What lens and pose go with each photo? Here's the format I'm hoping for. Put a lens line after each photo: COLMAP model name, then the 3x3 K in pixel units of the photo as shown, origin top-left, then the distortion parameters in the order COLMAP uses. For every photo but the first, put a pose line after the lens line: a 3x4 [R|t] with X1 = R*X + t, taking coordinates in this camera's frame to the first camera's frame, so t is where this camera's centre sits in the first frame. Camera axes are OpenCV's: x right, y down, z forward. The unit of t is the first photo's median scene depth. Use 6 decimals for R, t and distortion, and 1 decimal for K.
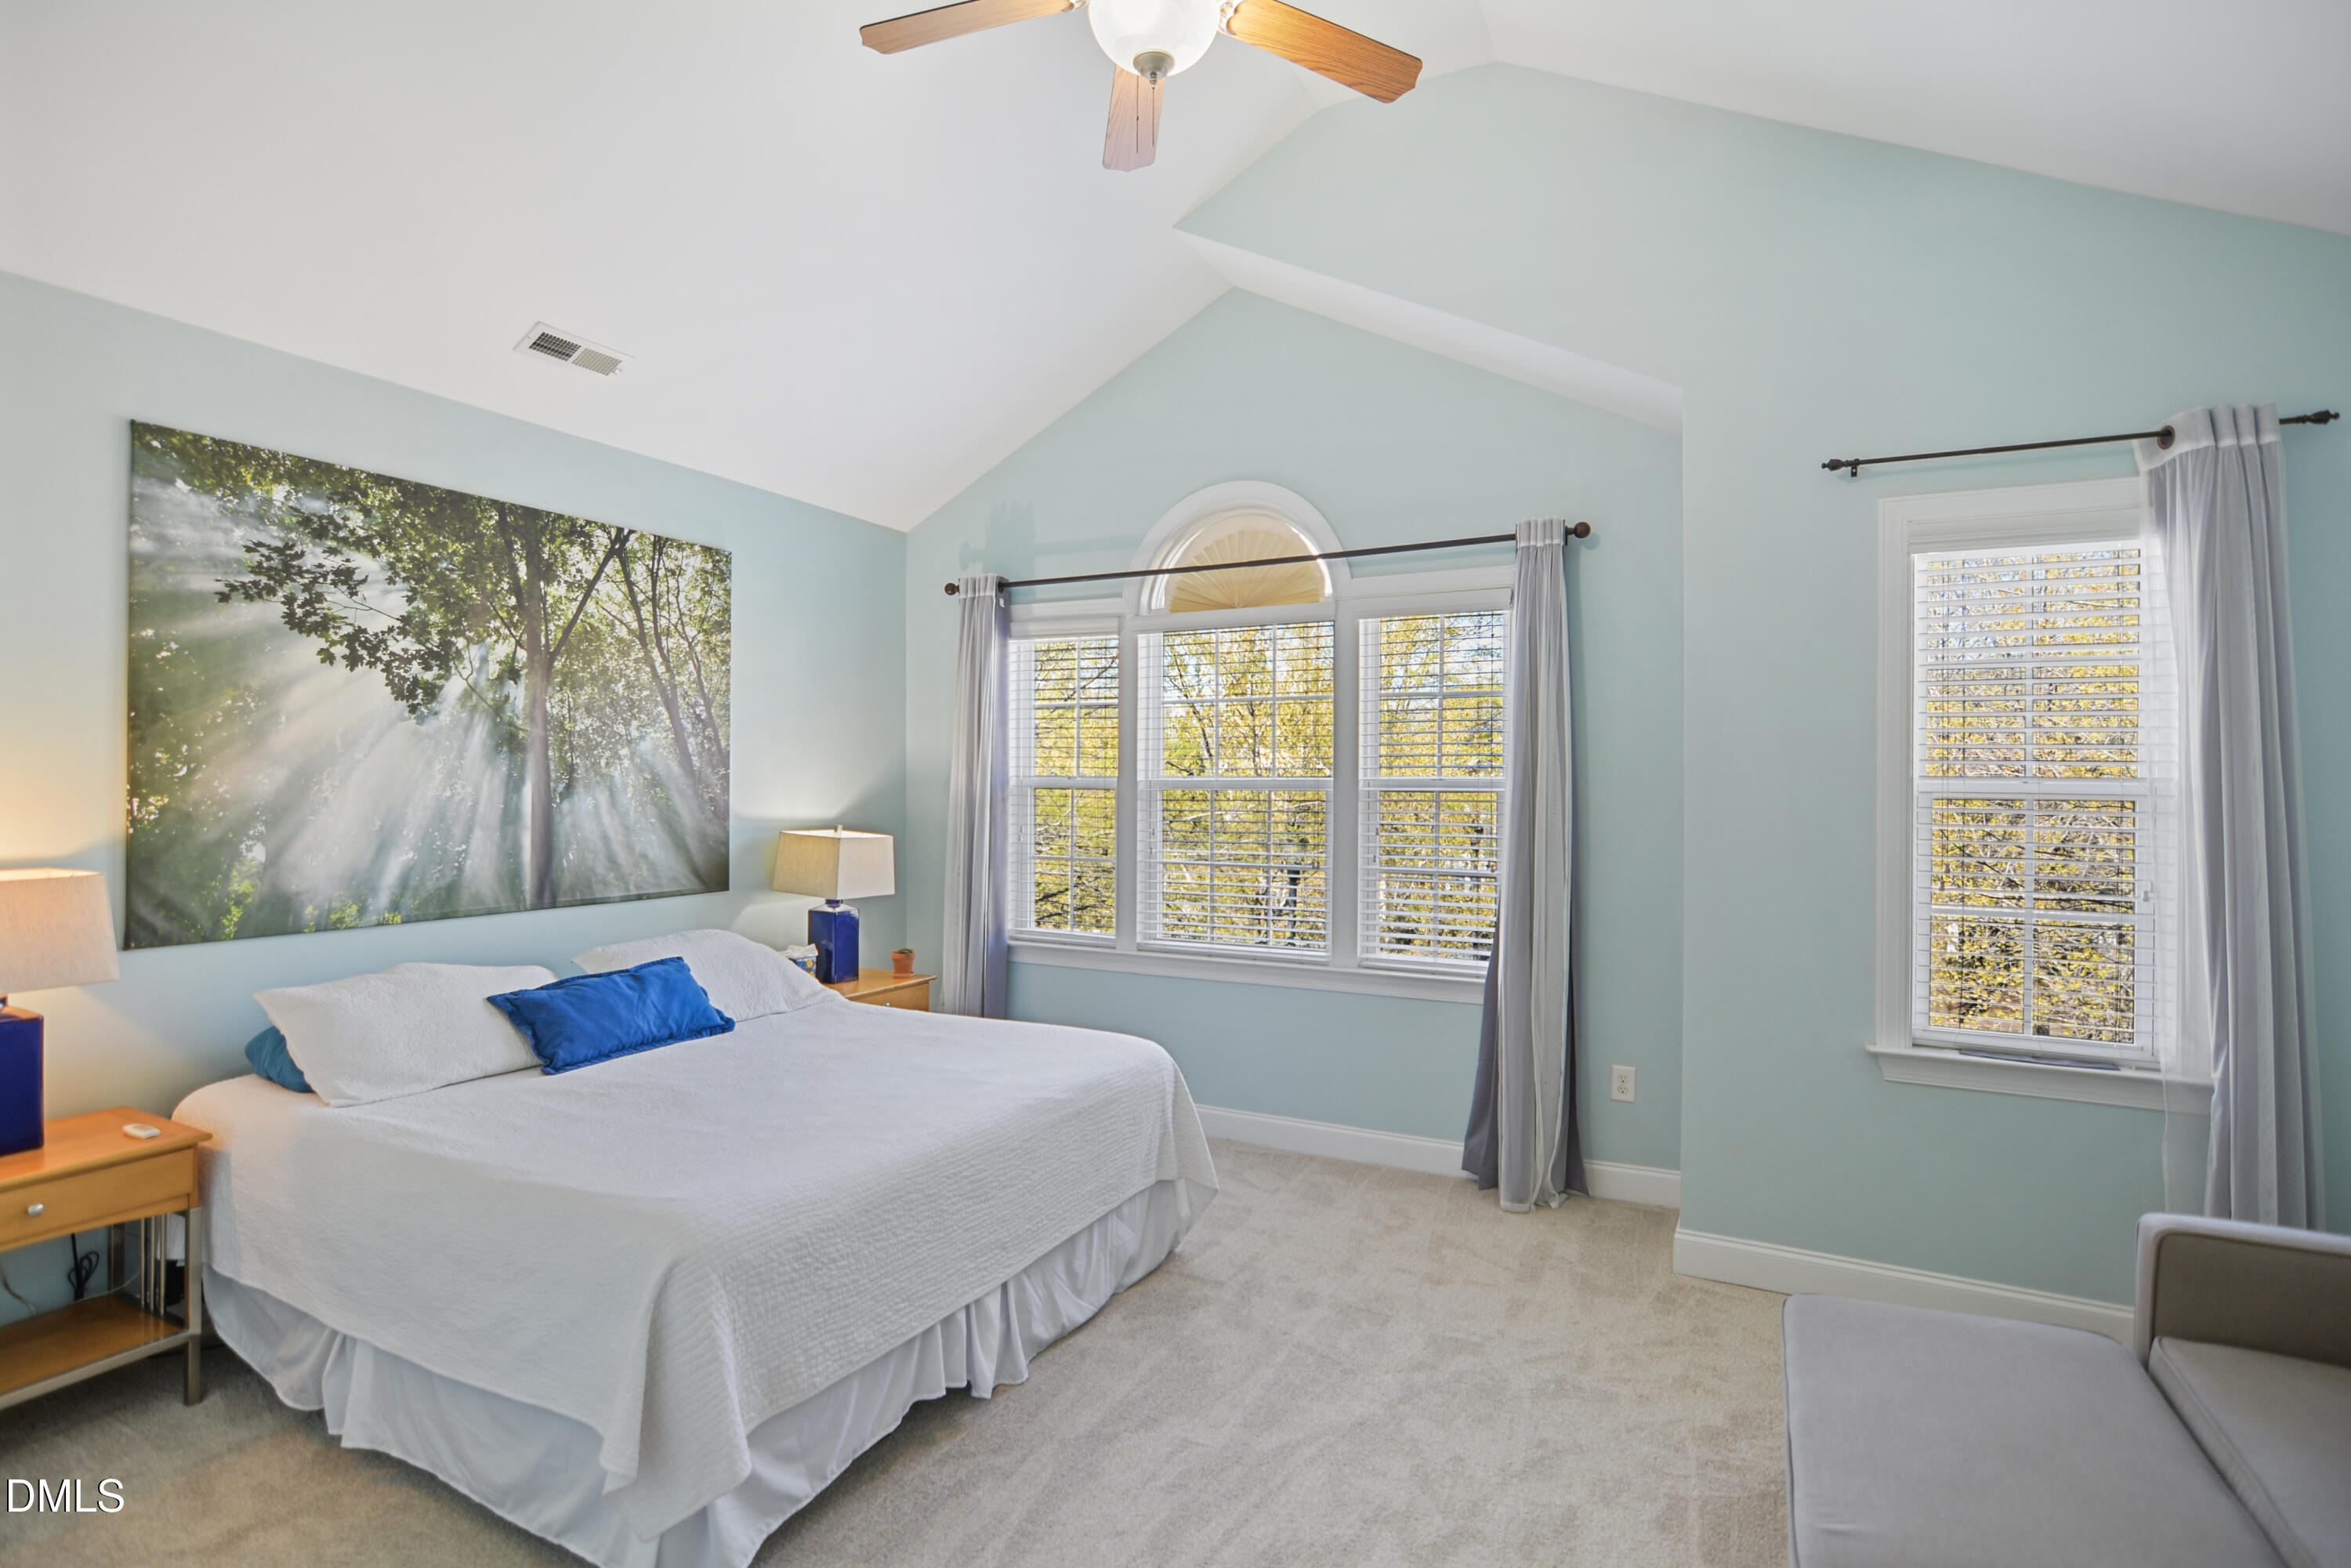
lens RADIAL K [[1145.1, 0, 1155.6], [0, 1145.1, 777.1], [0, 0, 1]] dist [-0.028162, 0.007197]
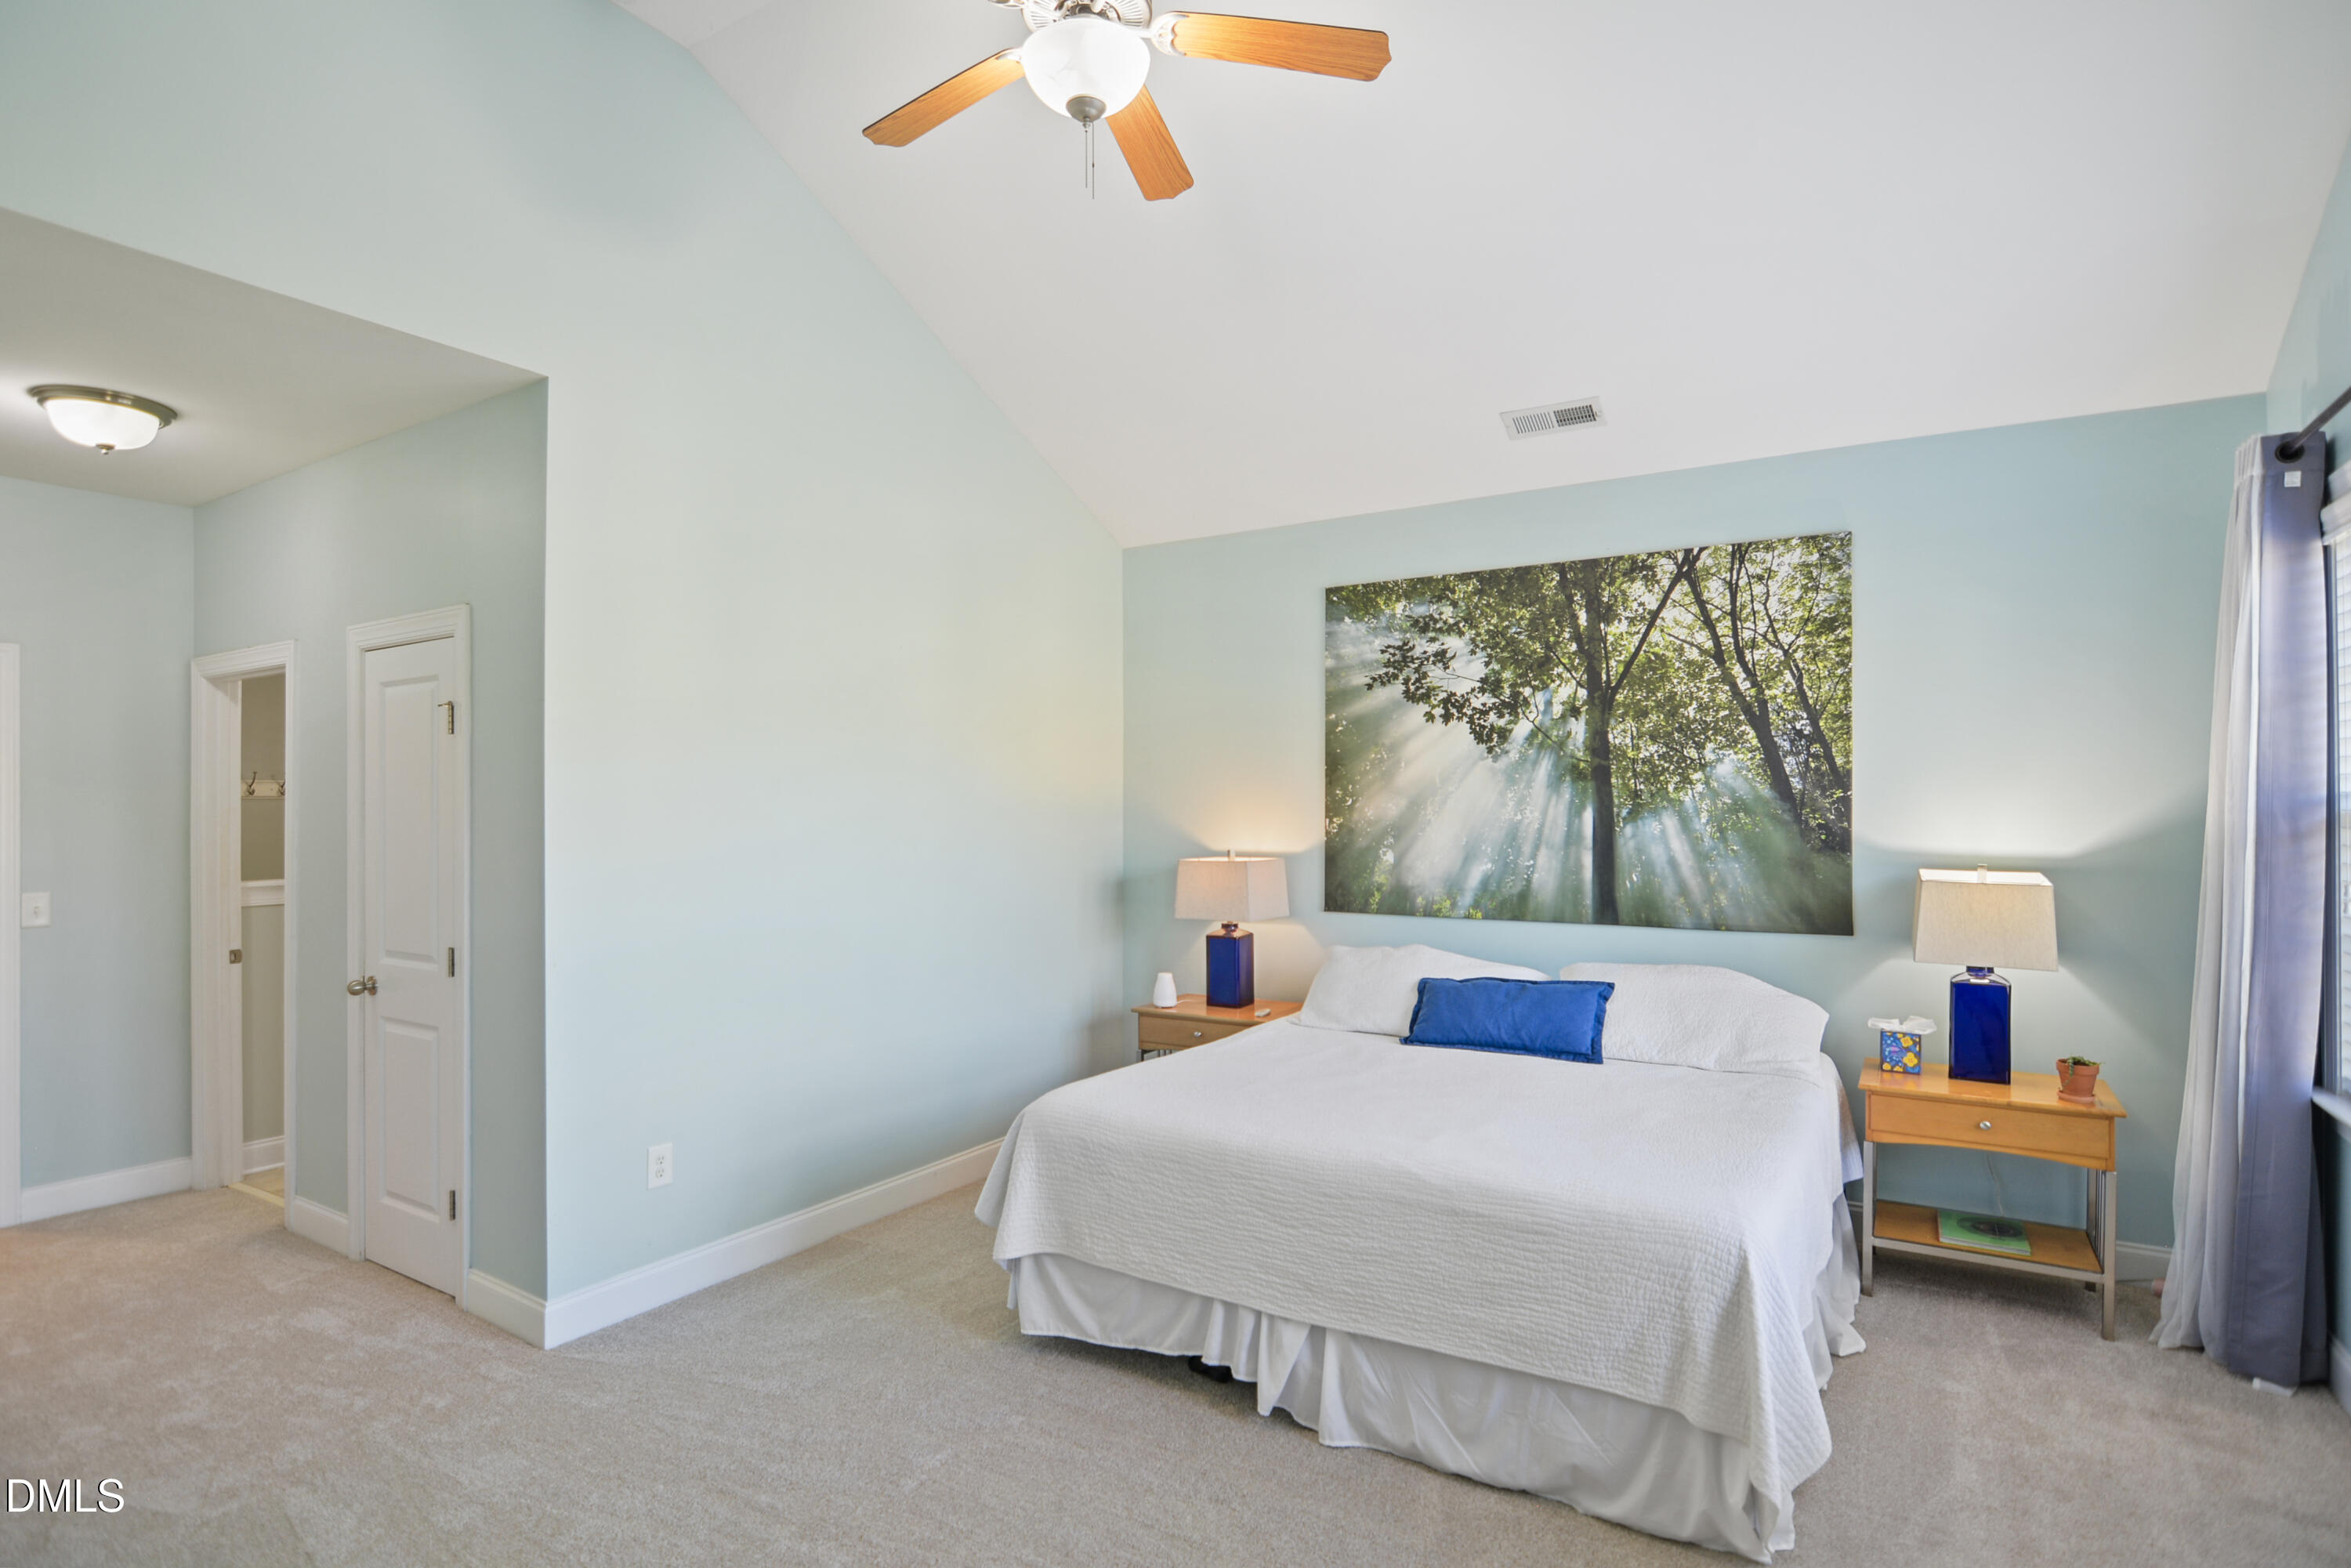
lens RADIAL K [[1145.1, 0, 1153.1], [0, 1145.1, 804.6], [0, 0, 1]] dist [-0.028162, 0.007197]
pose [[-0.058123, -0.005372, -0.998295, 0.620782], [0.008443, 0.999947, -0.005872, 0.004625], [0.998274, -0.008770, -0.058075, 0.682067]]
